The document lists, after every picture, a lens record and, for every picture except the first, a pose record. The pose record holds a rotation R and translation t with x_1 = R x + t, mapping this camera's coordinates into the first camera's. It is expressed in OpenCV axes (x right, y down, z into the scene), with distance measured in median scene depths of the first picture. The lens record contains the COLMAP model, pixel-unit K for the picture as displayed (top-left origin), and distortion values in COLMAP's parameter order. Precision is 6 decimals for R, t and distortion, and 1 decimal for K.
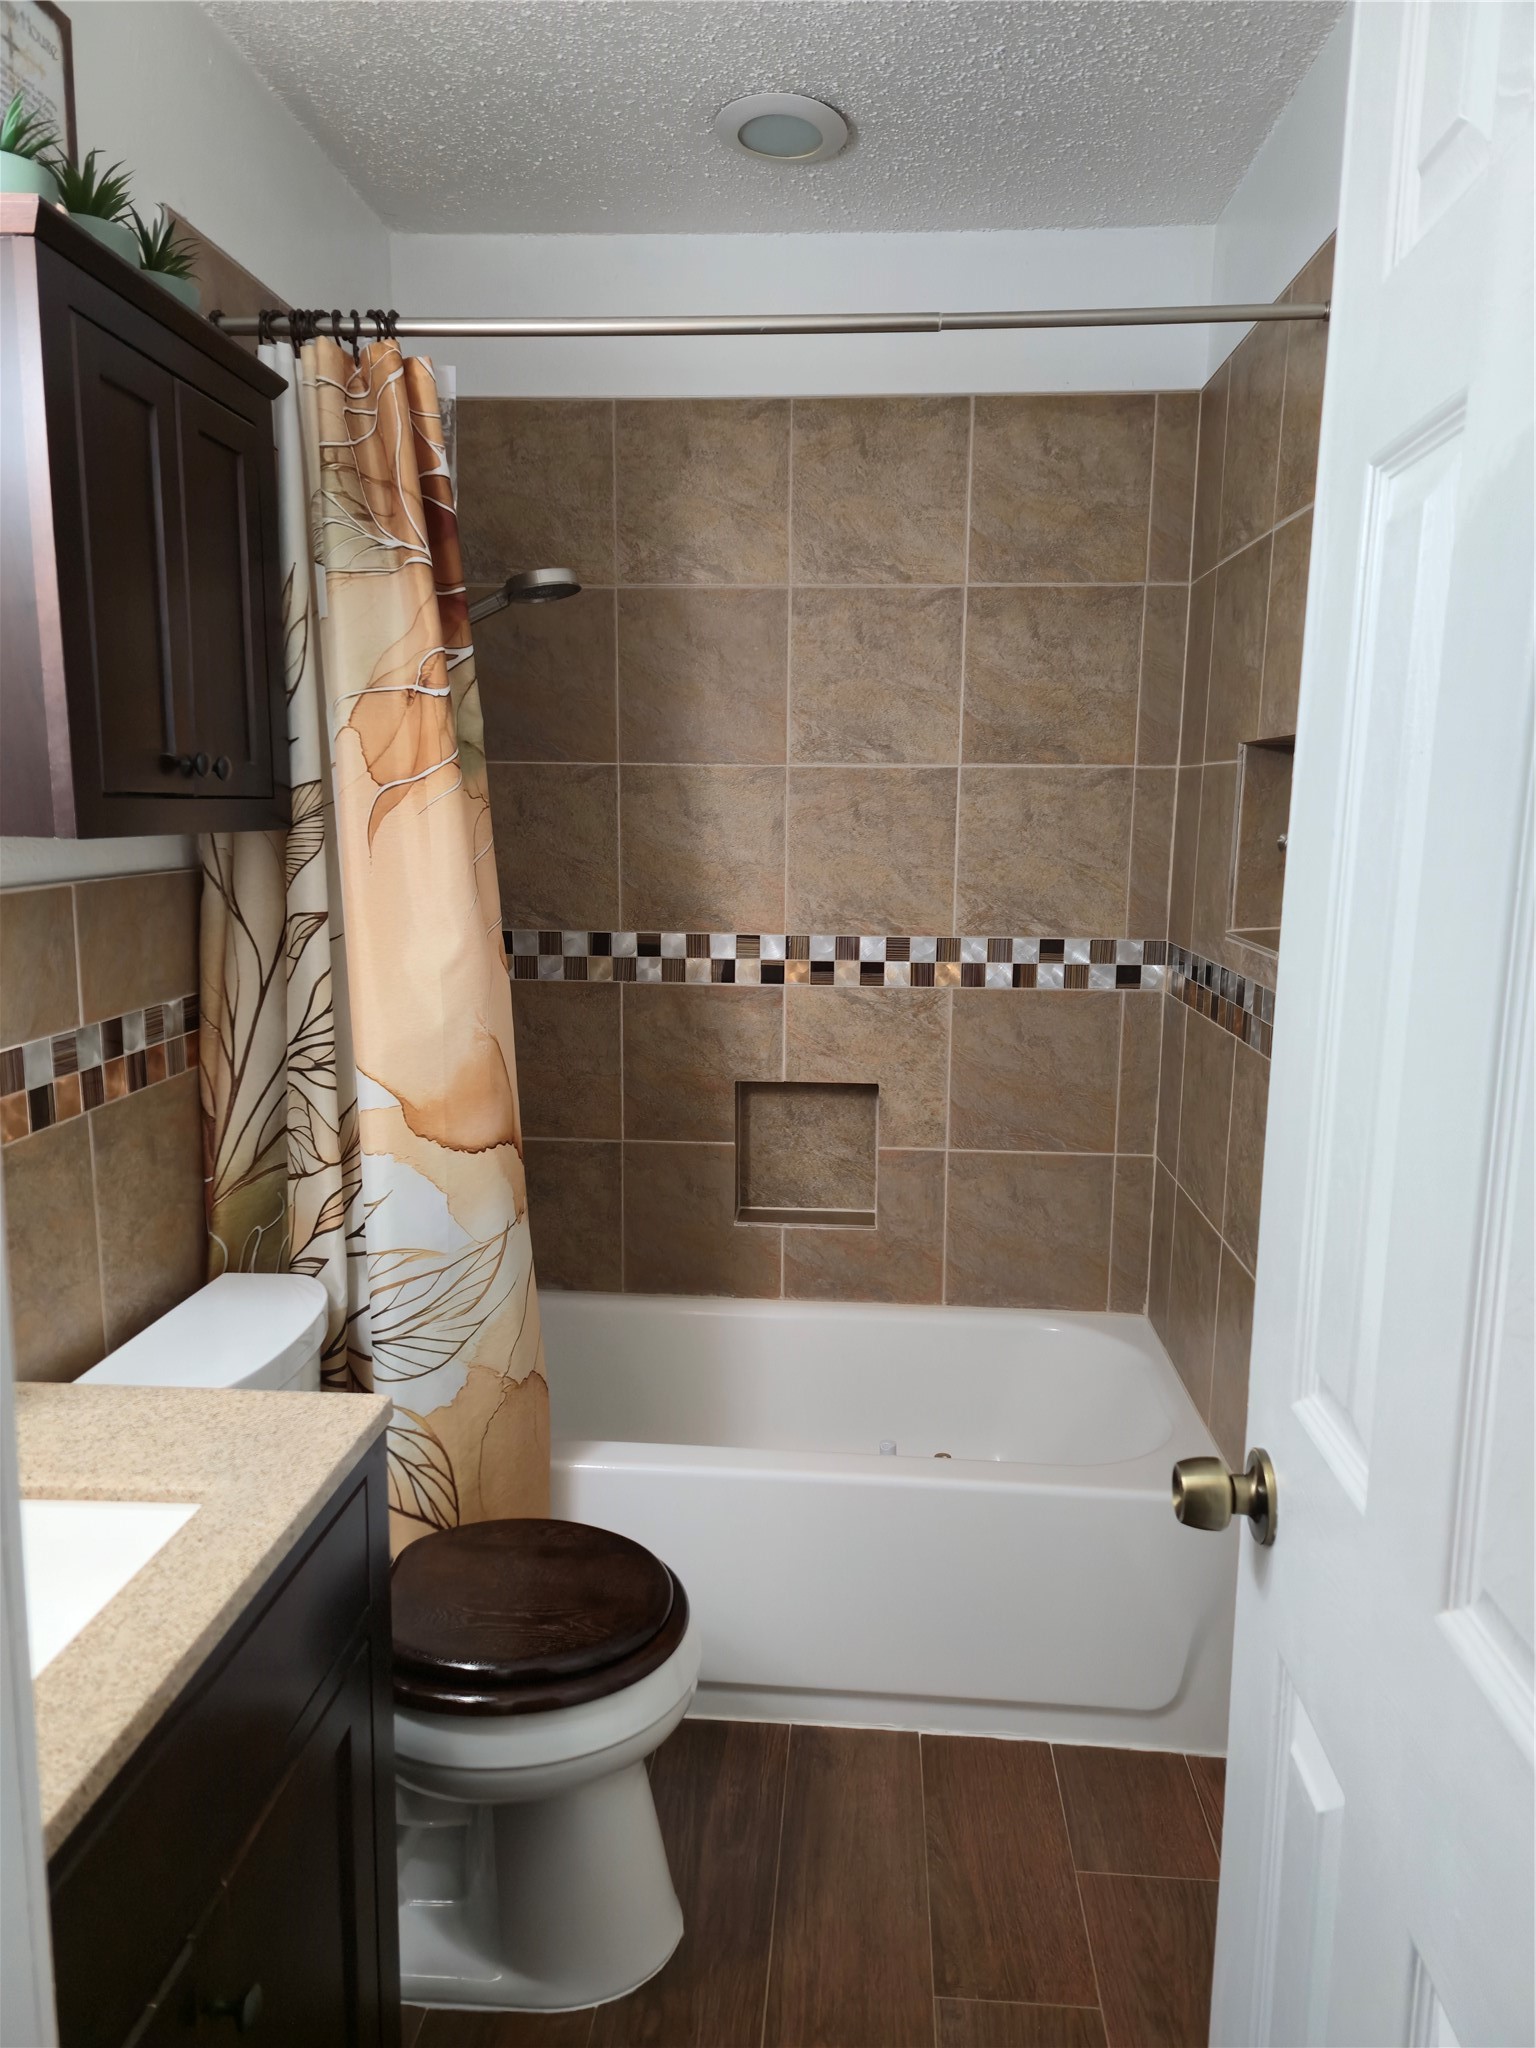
lens RADIAL K [[1381.1, 0, 780.3], [0, 1381.1, 1027.4], [0, 0, 1]] dist [0.057478, -0.047695]
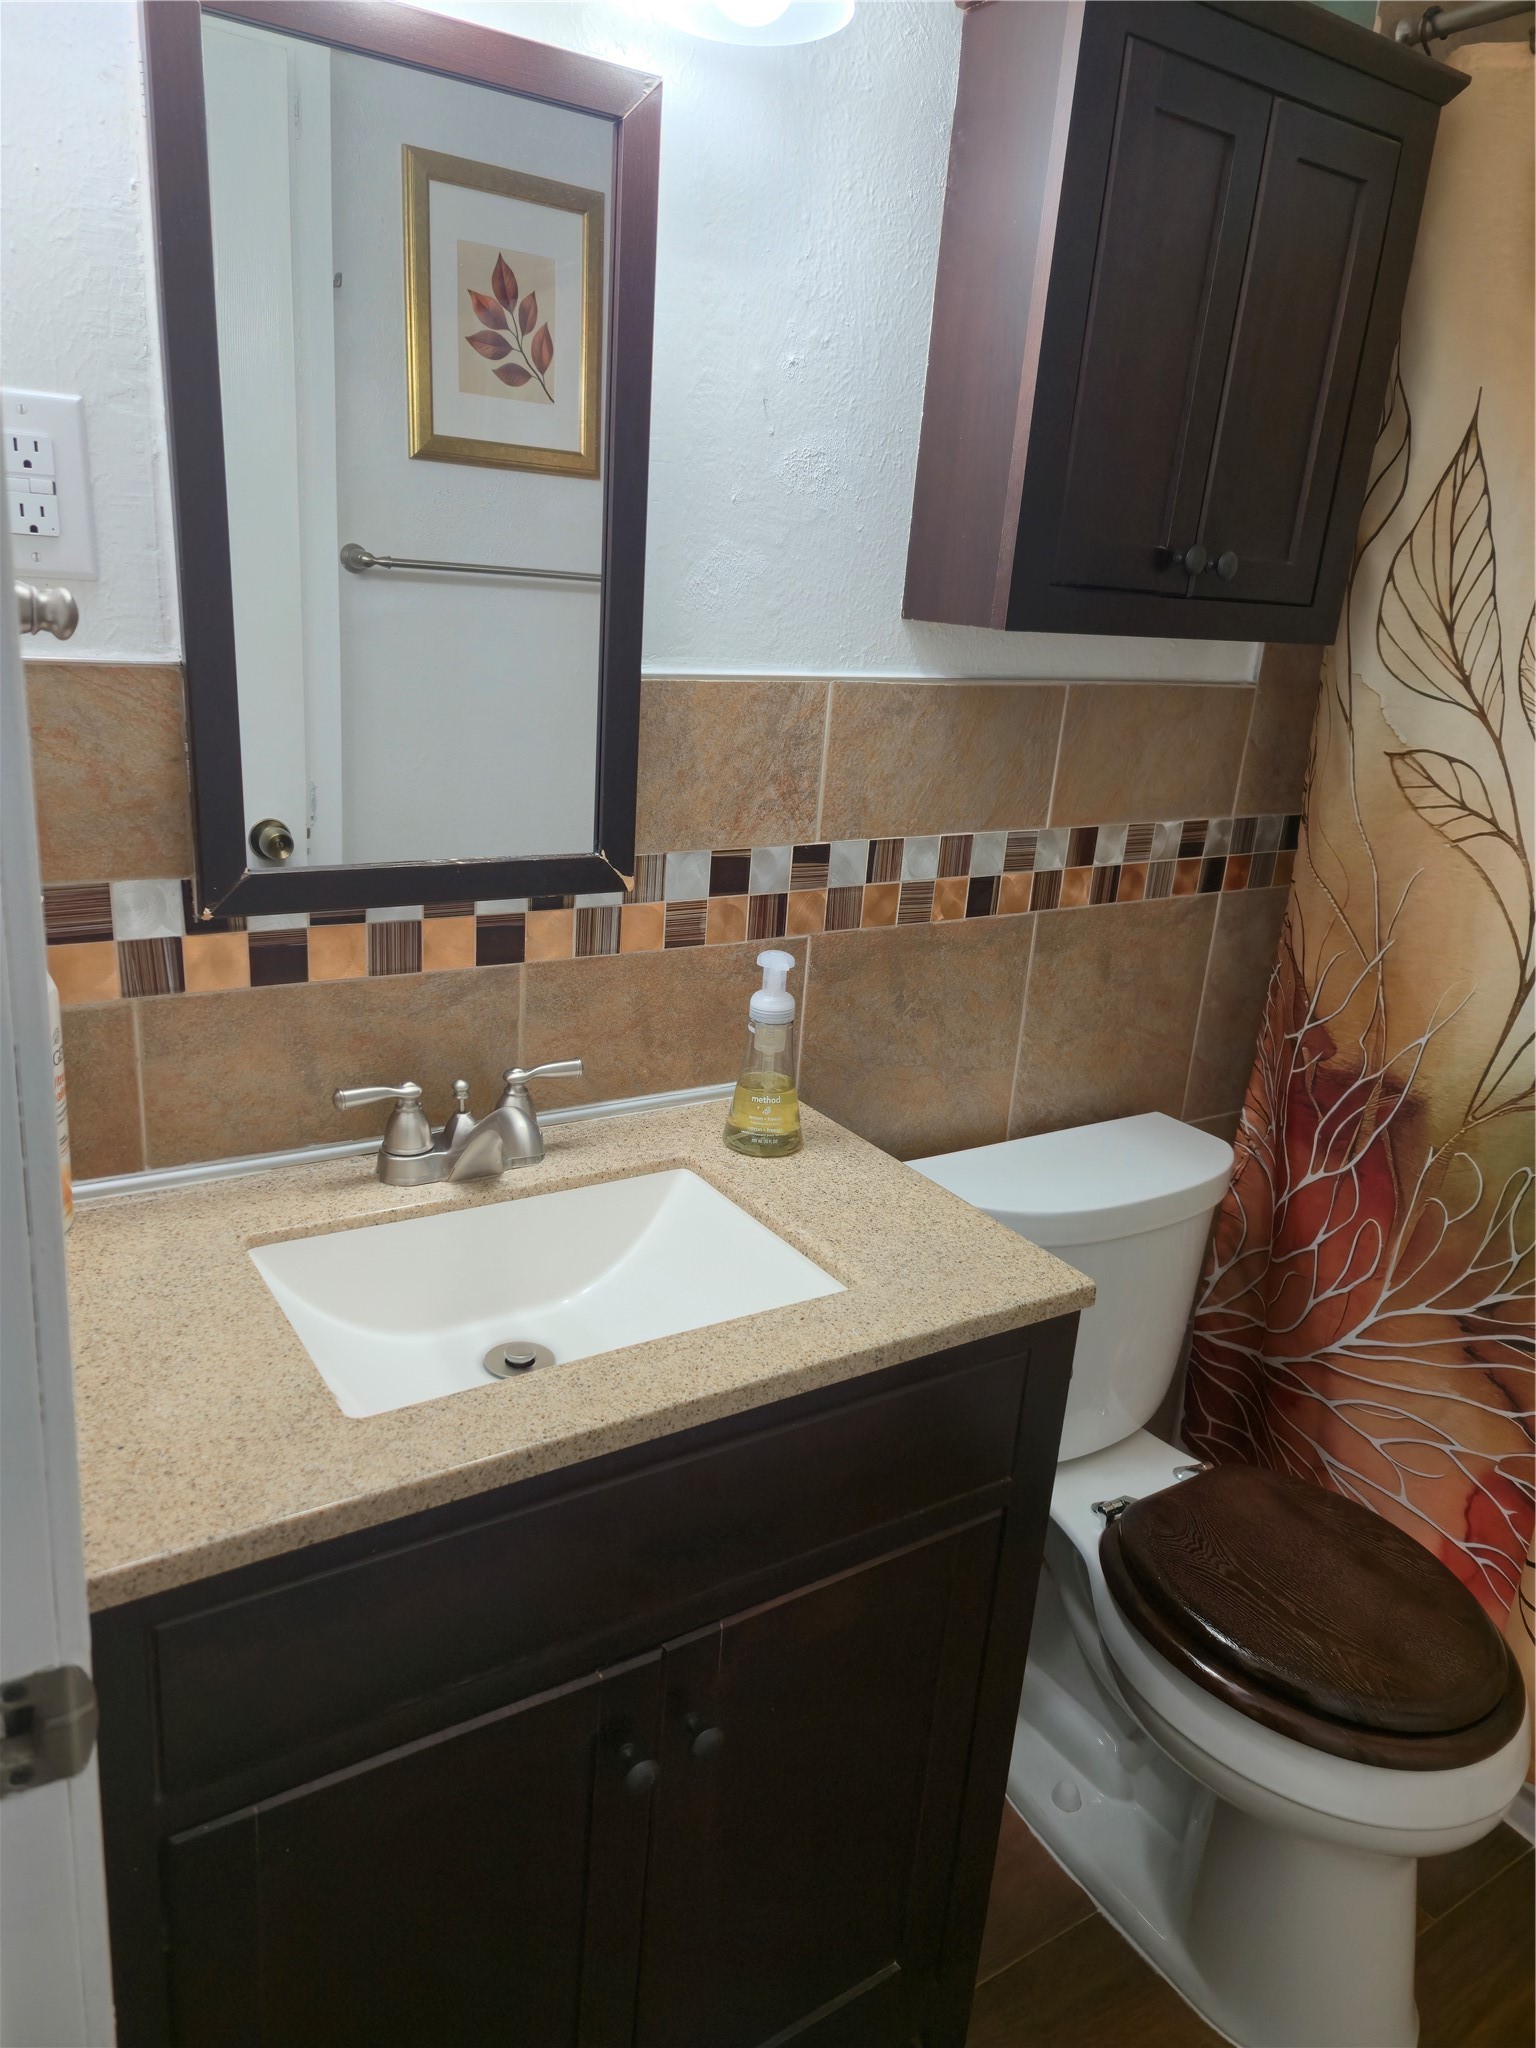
lens RADIAL K [[1381.1, 0, 761.6], [0, 1381.1, 1016.0], [0, 0, 1]] dist [0.057478, -0.047695]
pose [[0.580479, 0.269546, -0.768368, 0.184914], [-0.190587, 0.962386, 0.193625, -0.024262], [0.791657, 0.034045, 0.610016, 0.224296]]
